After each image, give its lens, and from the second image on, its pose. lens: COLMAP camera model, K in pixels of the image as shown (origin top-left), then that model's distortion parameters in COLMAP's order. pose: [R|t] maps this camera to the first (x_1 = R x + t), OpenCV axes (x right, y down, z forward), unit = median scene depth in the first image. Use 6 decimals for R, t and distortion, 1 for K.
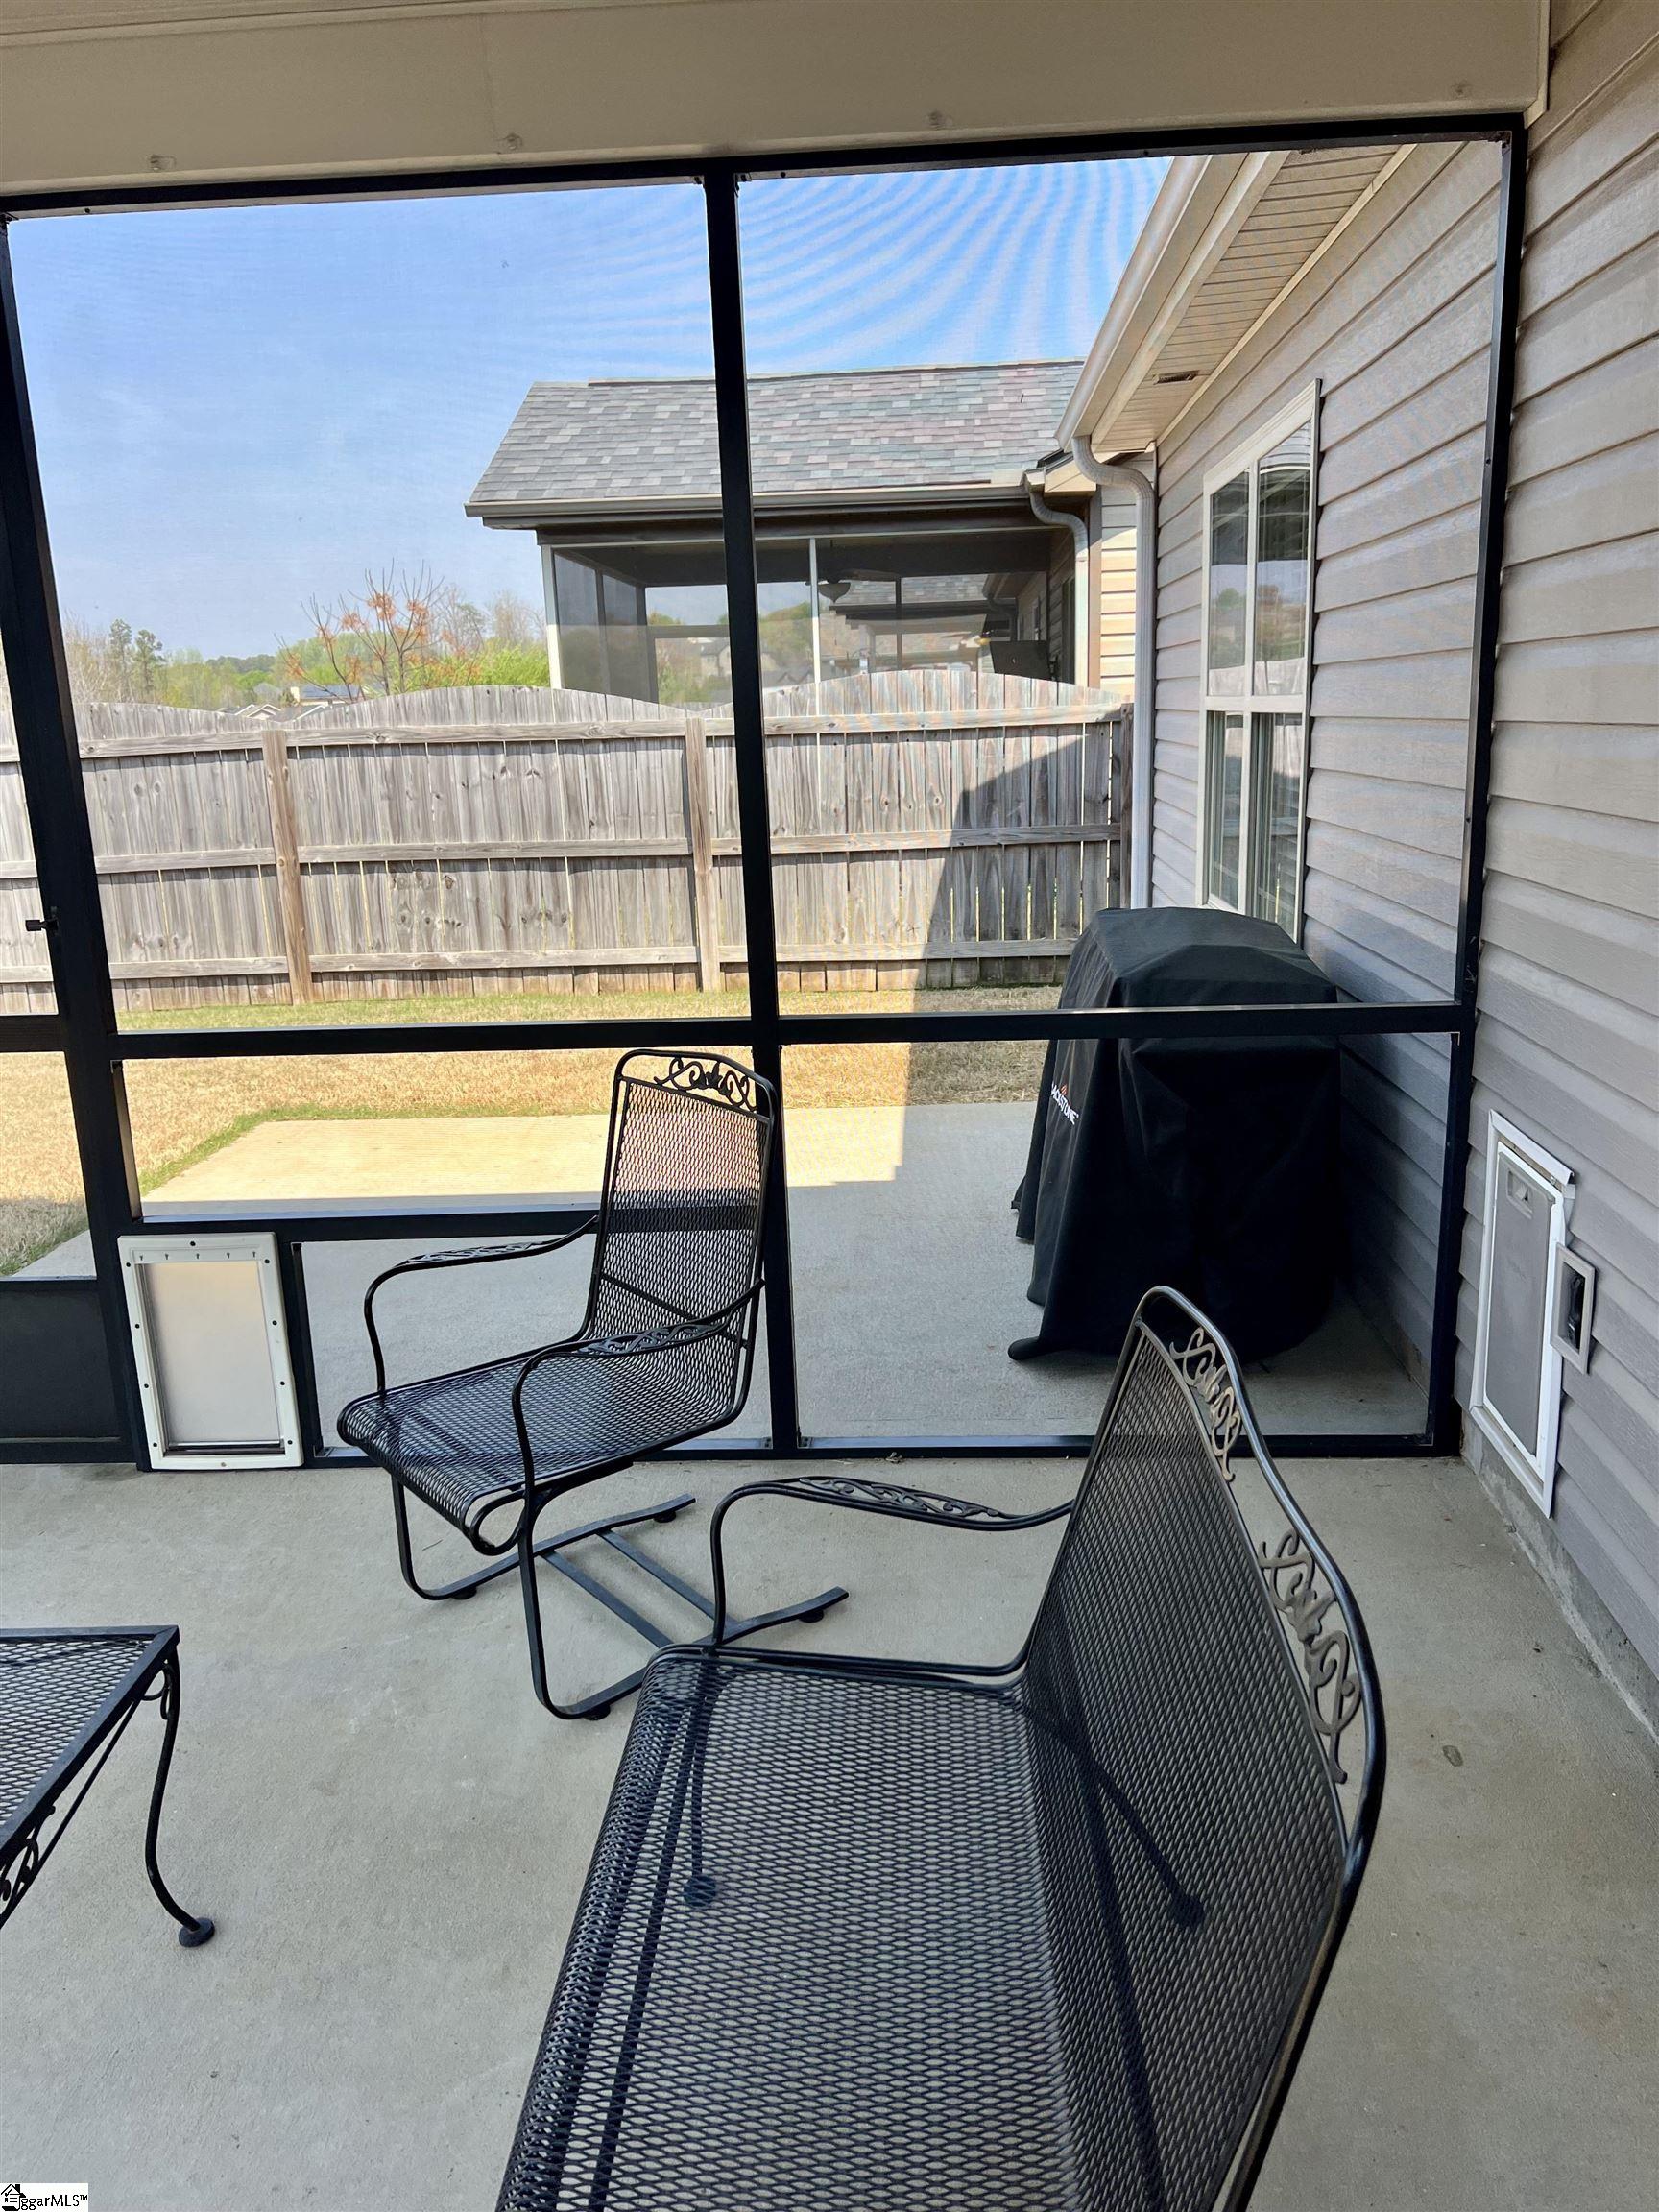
lens RADIAL K [[1656.8, 0, 840.7], [0, 1656.8, 1112.1], [0, 0, 1]] dist [0.050896, -0.056903]
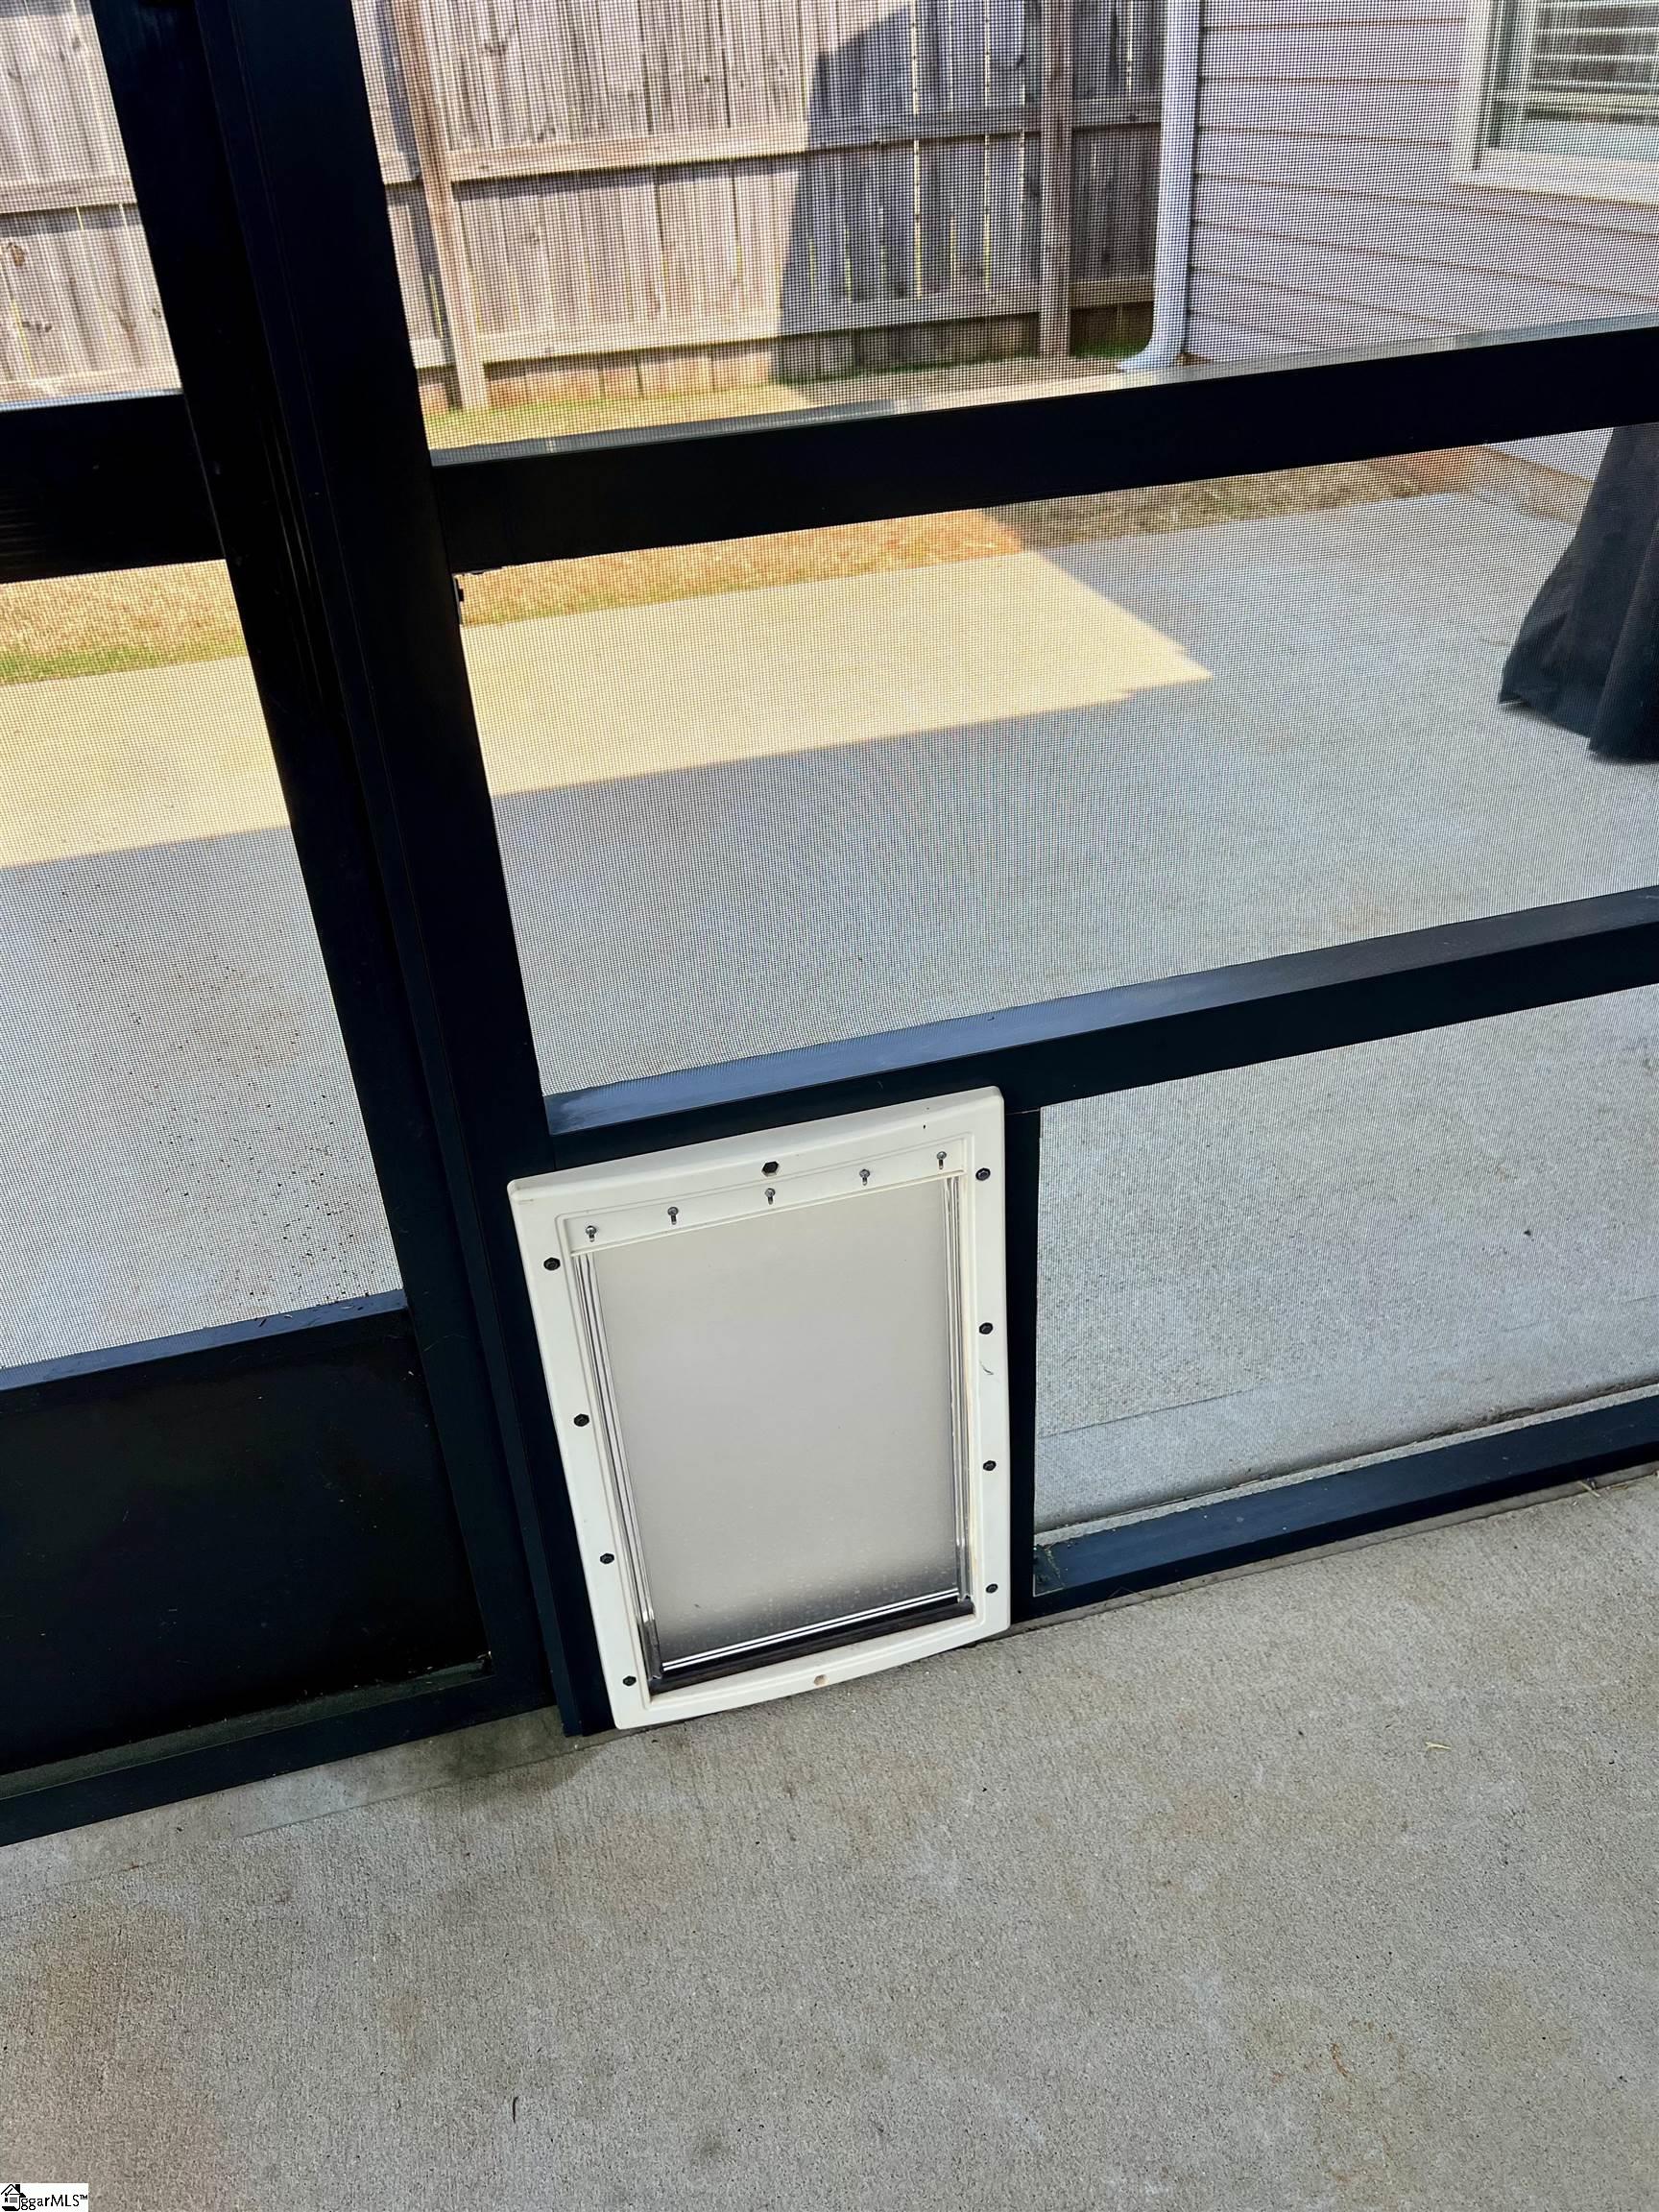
lens RADIAL K [[1733.7, 0, 831.2], [0, 1733.7, 1145.7], [0, 0, 1]] dist [0.002618, -0.017011]
pose [[0.958424, -0.172046, 0.227647, -0.151183], [0.091145, 0.940578, 0.327117, -0.009732], [-0.270399, -0.292768, 0.917154, 0.236549]]
